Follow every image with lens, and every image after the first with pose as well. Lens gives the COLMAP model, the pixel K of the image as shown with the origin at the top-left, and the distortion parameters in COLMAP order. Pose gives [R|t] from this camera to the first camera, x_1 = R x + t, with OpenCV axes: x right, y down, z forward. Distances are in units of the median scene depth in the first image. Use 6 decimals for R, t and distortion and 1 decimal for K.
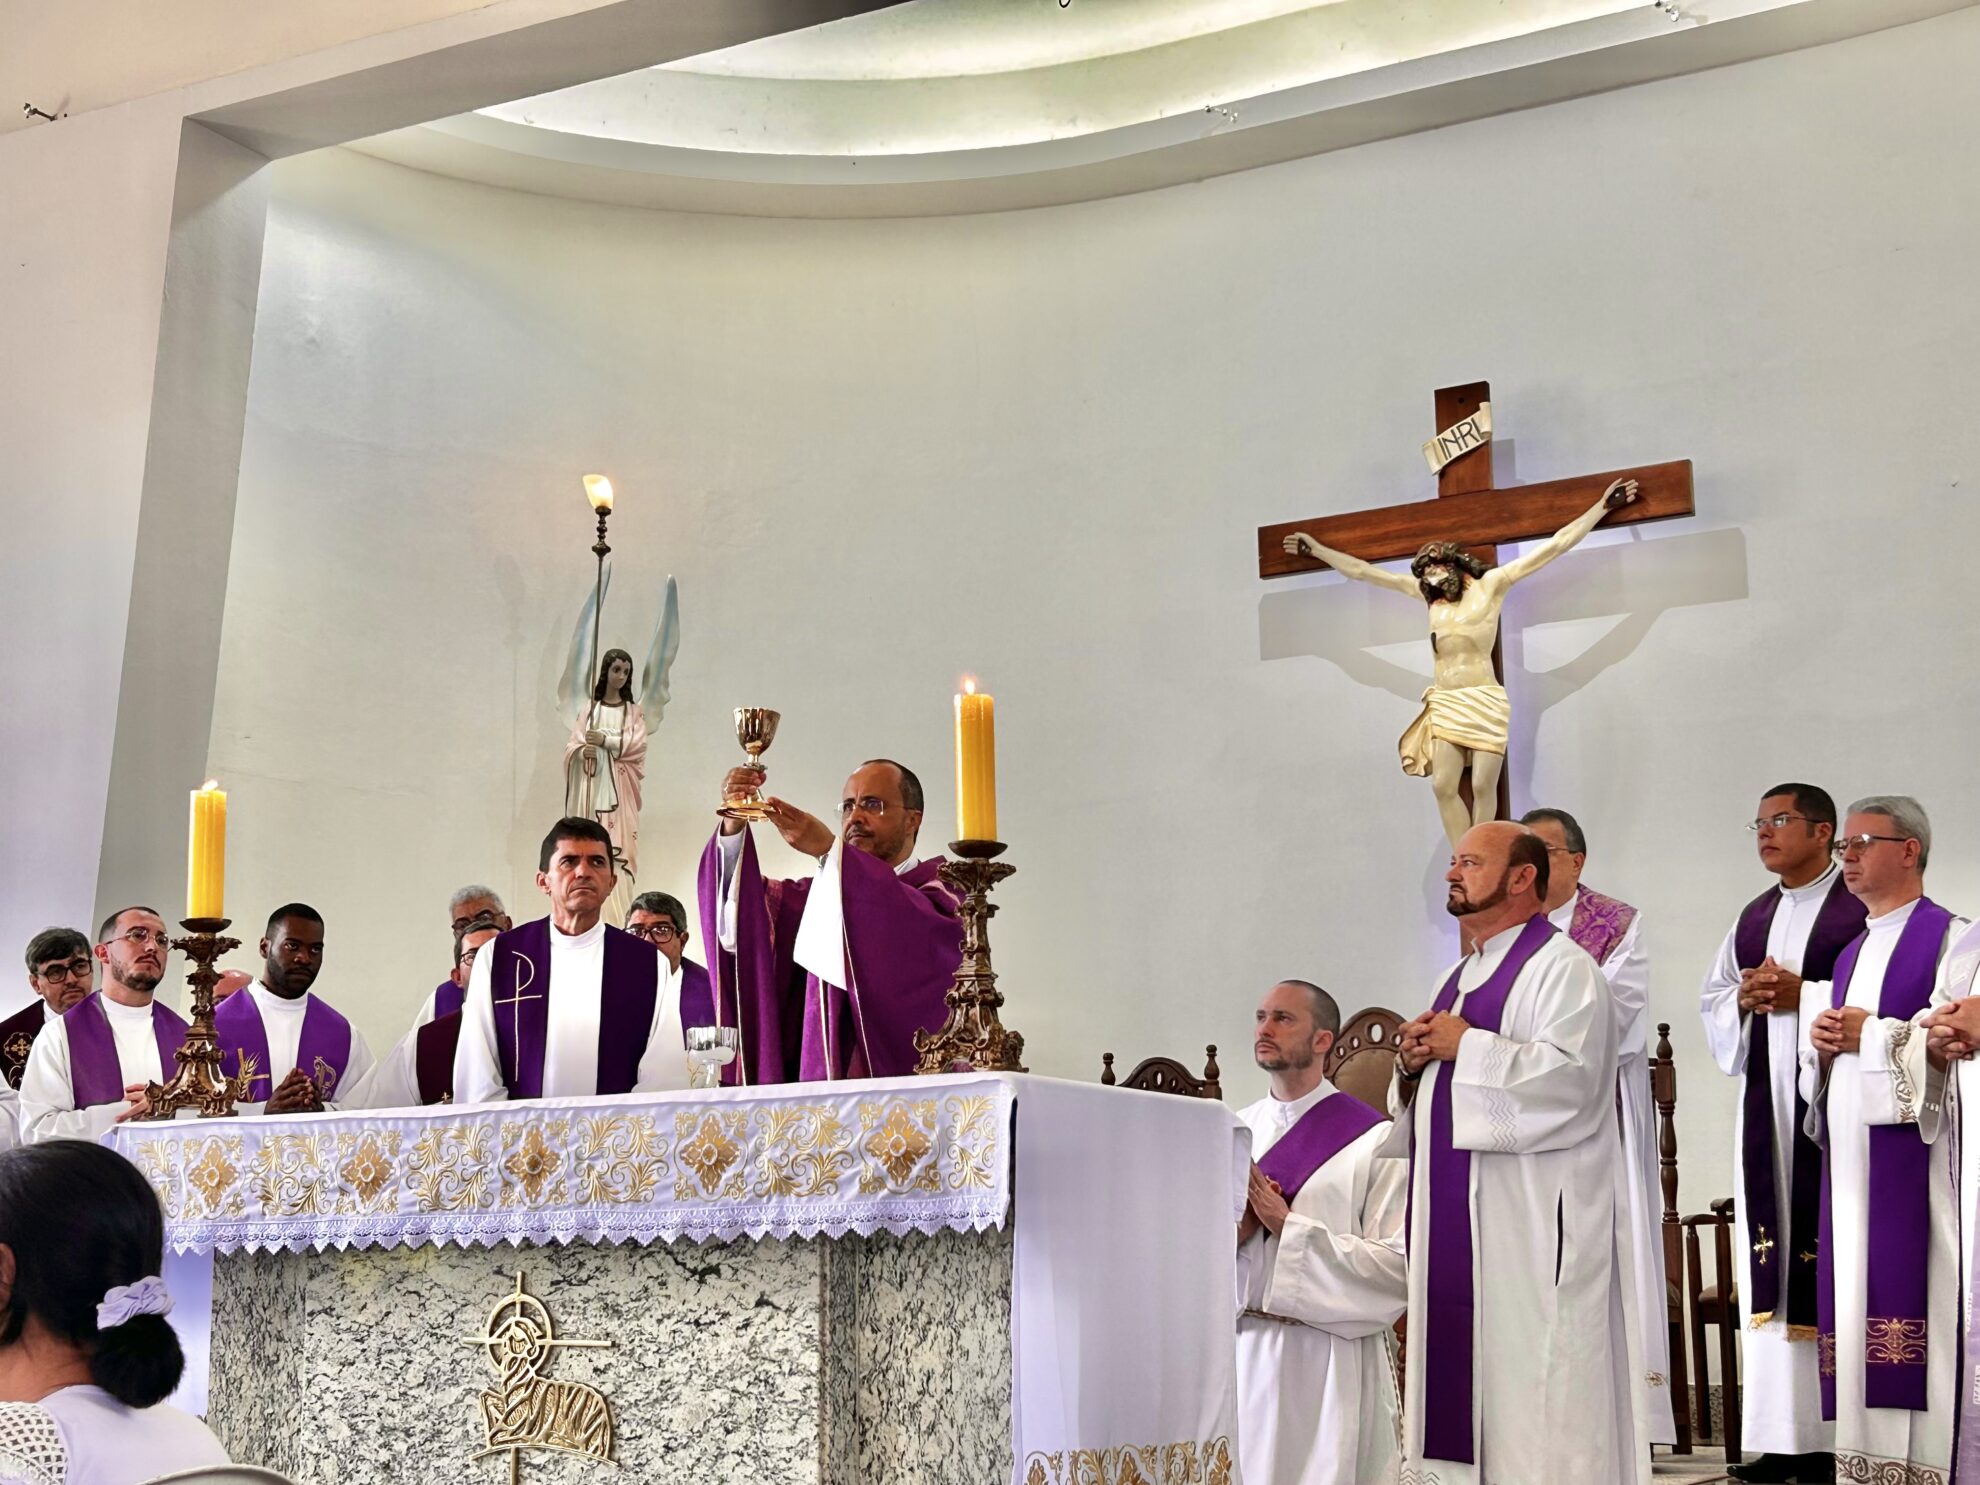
lens RADIAL K [[2913.2, 0, 989.1], [0, 2913.2, 773.6], [0, 0, 1]] dist [0.074923, 0.000000]
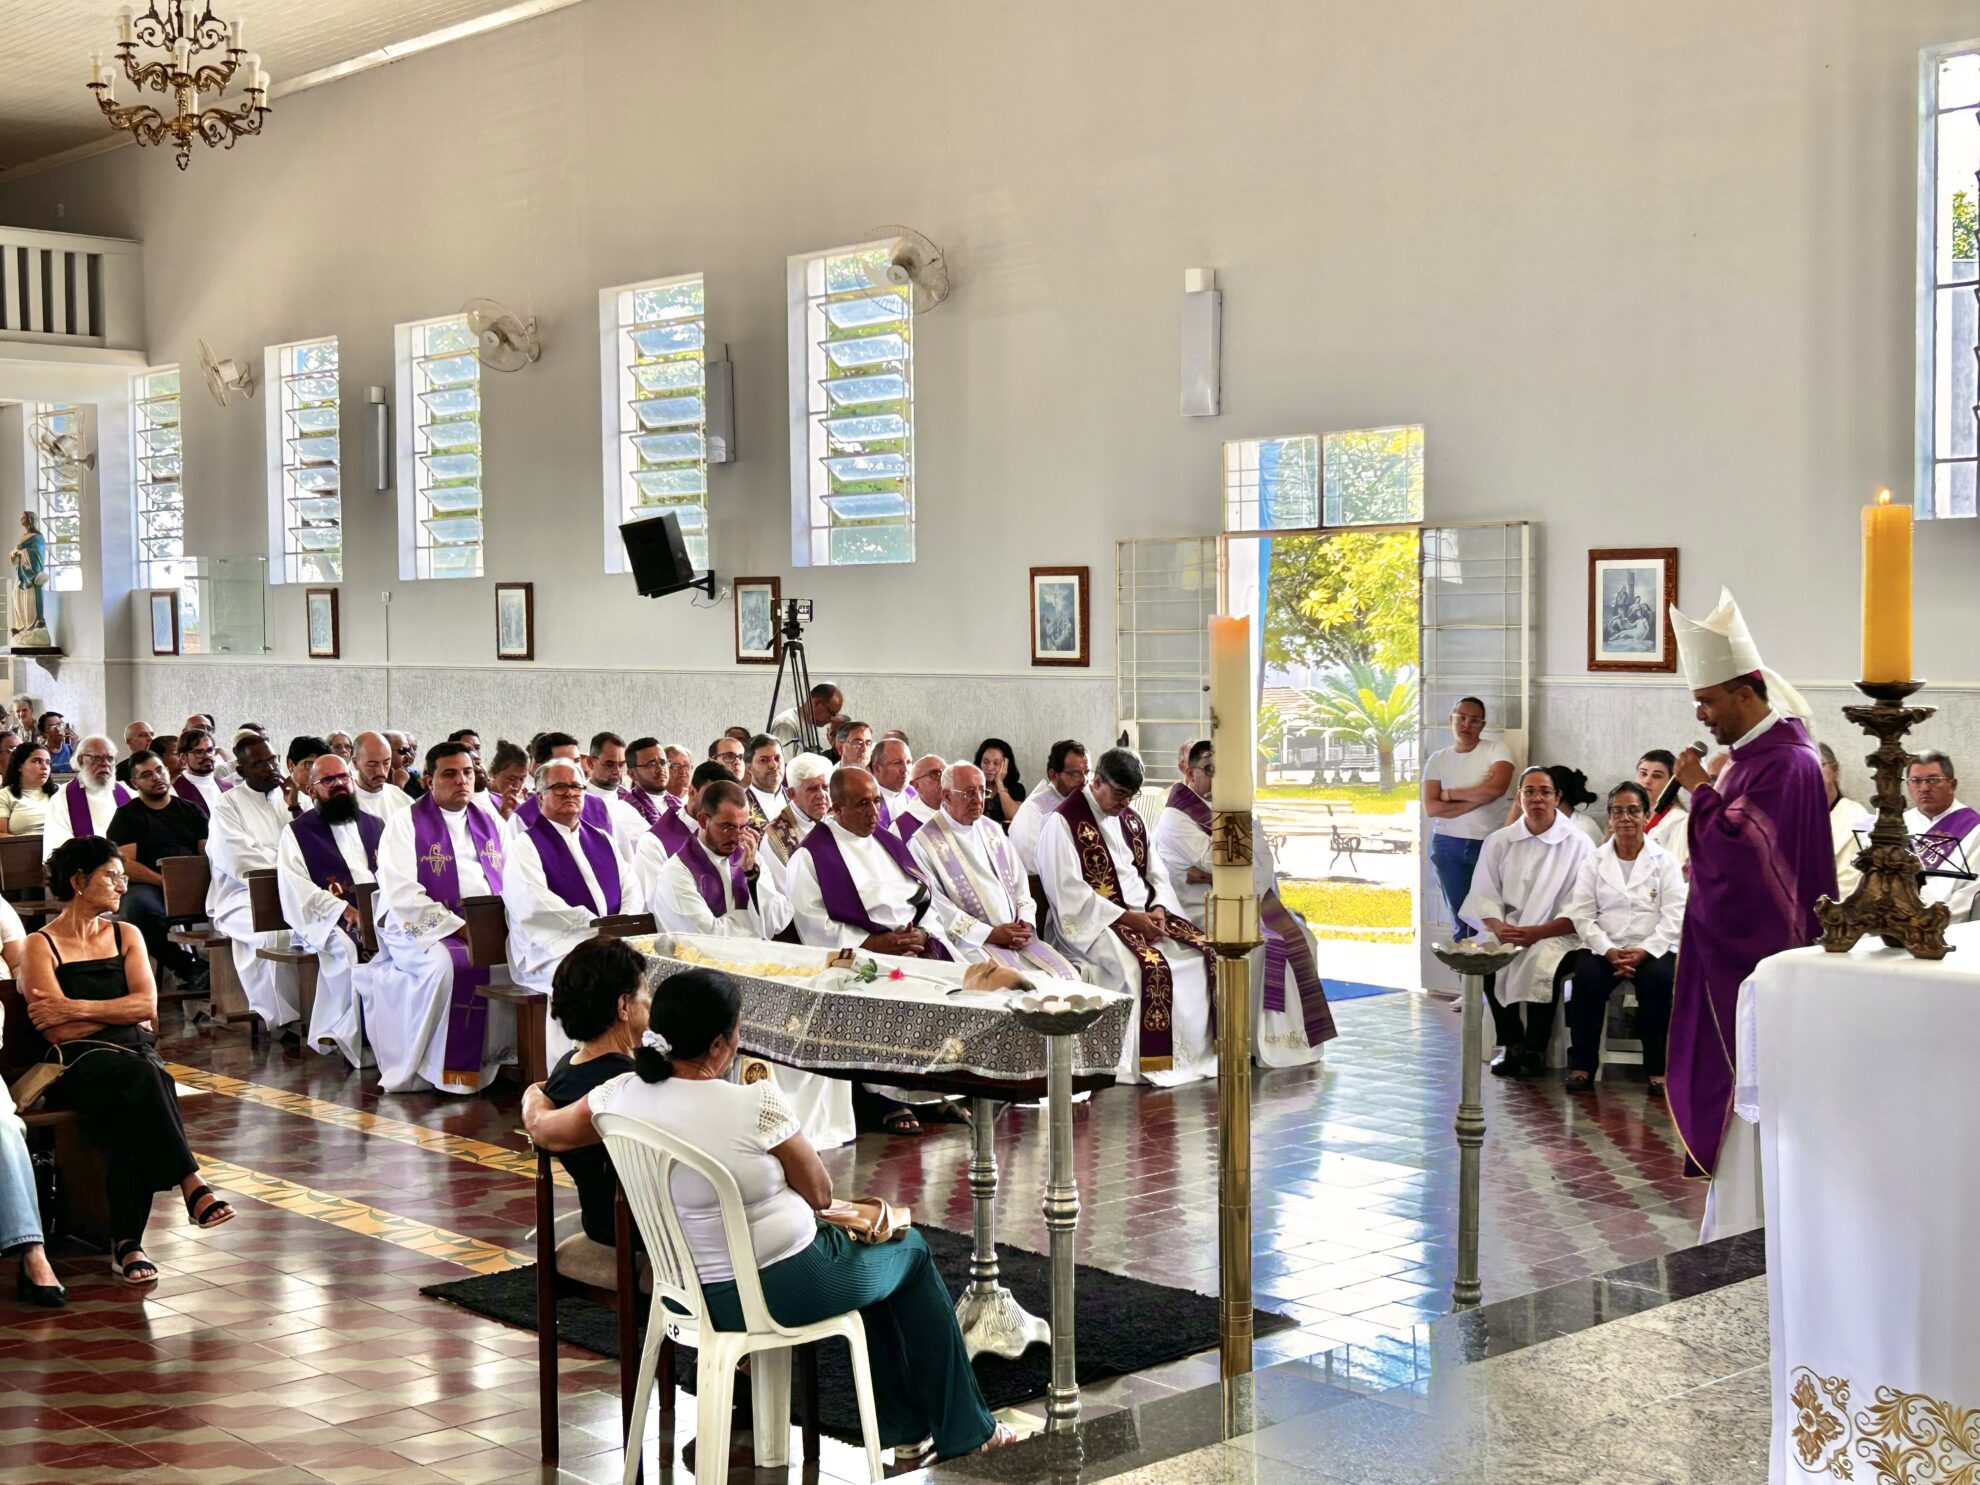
lens RADIAL K [[2639.1, 0, 1020.5], [0, 2639.1, 736.7], [0, 0, 1]] dist [0.078132, 0.000000]
pose [[-0.325935, 0.058032, -0.943609, 0.680197], [0.179509, 0.983755, -0.001504, -0.003848], [0.928193, -0.169877, -0.331058, 0.843467]]
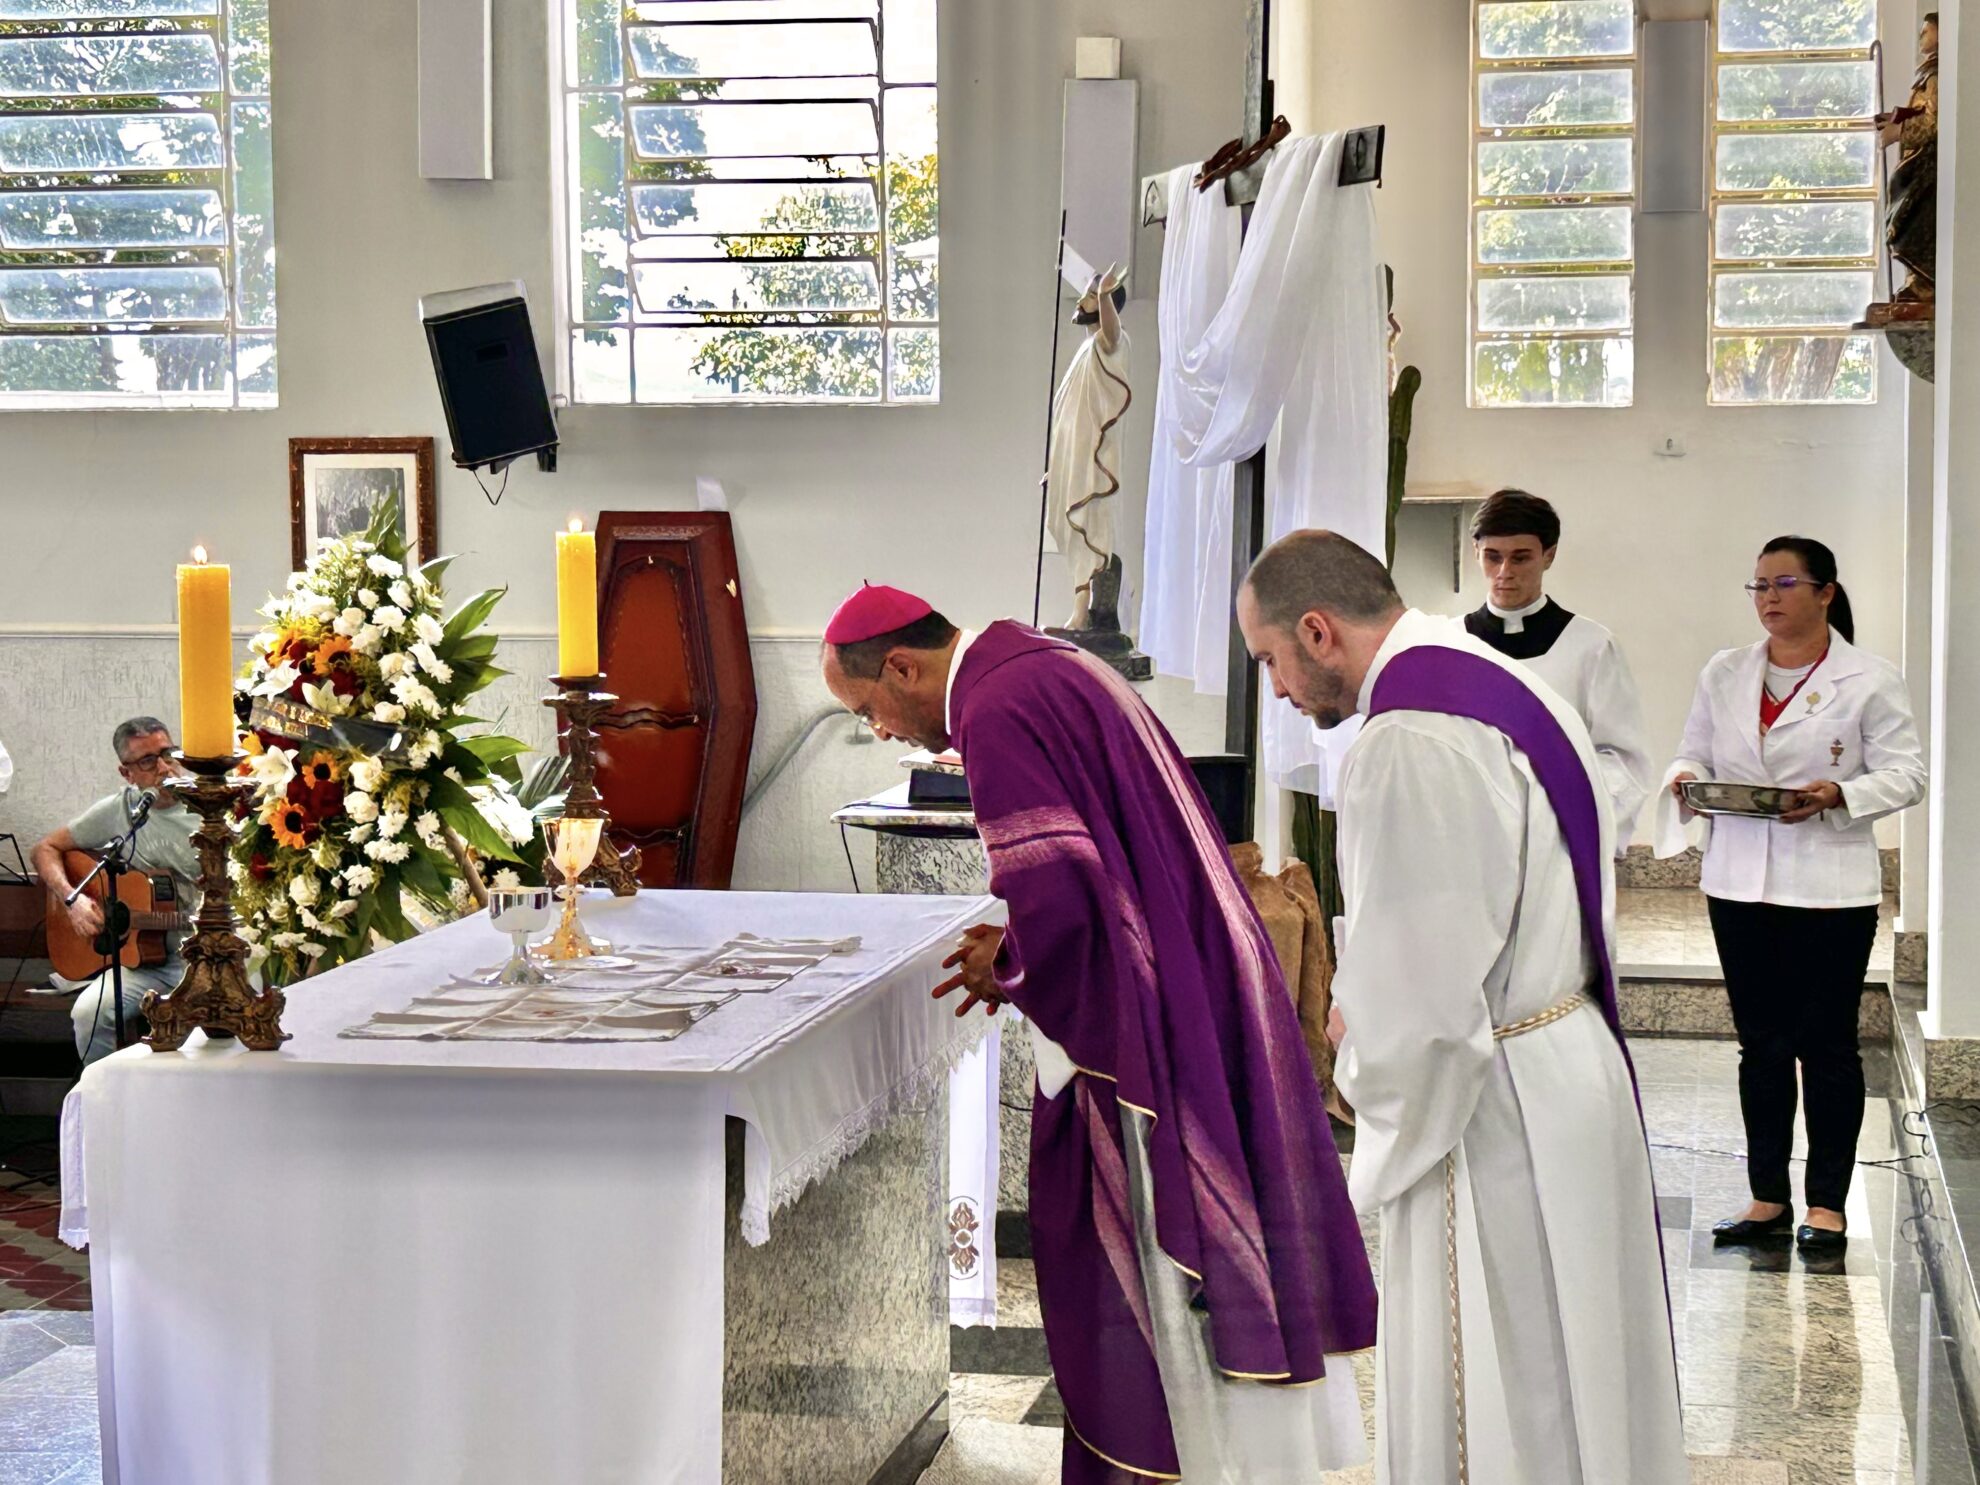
lens RADIAL K [[3912.8, 0, 1048.6], [0, 3912.8, 712.3], [0, 0, 1]] dist [0.189931, 0.000000]
pose [[0.316163, 0.082906, -0.945076, 0.902277], [0.167707, 0.975602, 0.141689, -0.084705], [0.933764, -0.203293, 0.294545, 0.742662]]
